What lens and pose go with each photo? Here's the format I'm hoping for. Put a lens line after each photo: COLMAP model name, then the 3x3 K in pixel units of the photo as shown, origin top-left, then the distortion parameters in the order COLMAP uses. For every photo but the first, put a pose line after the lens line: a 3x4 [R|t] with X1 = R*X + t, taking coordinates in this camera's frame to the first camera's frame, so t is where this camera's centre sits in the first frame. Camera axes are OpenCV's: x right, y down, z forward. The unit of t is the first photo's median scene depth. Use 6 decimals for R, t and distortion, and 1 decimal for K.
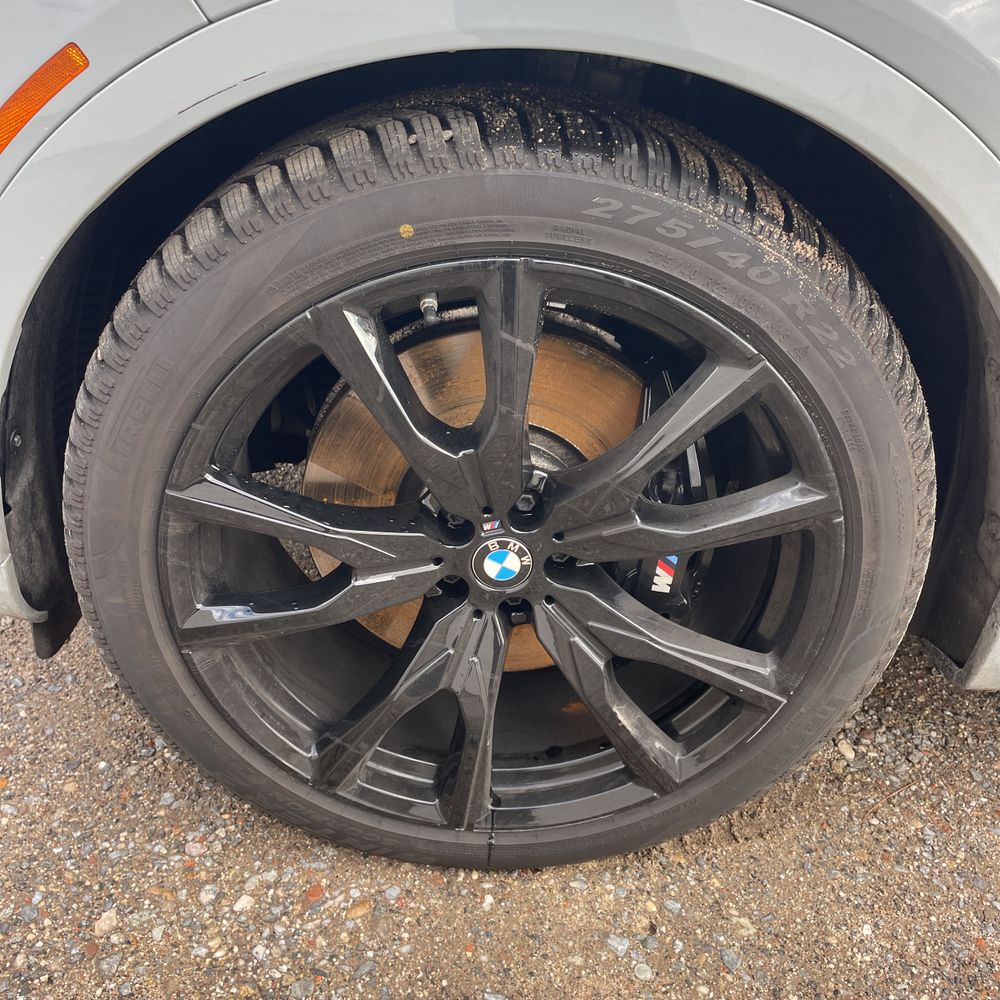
lens RADIAL K [[990.3, 0, 495.2], [0, 990.3, 472.1], [0, 0, 1]] dist [0.079123, -0.102910]
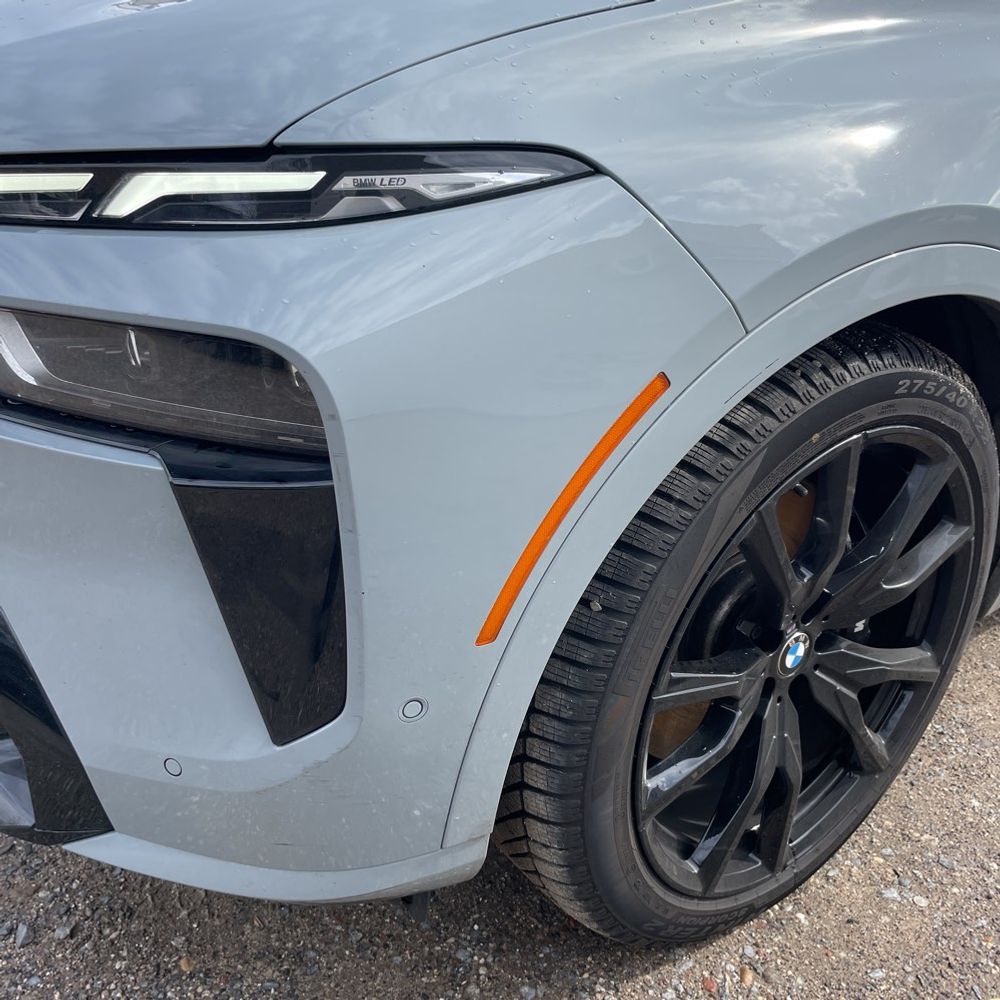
lens RADIAL K [[990.3, 0, 495.2], [0, 990.3, 472.1], [0, 0, 1]] dist [0.079123, -0.102910]
pose [[0.812961, -0.284713, 0.507970, -0.905477], [0.308672, 0.950382, 0.038679, -0.304592], [-0.493778, 0.125351, 0.860506, 0.042808]]
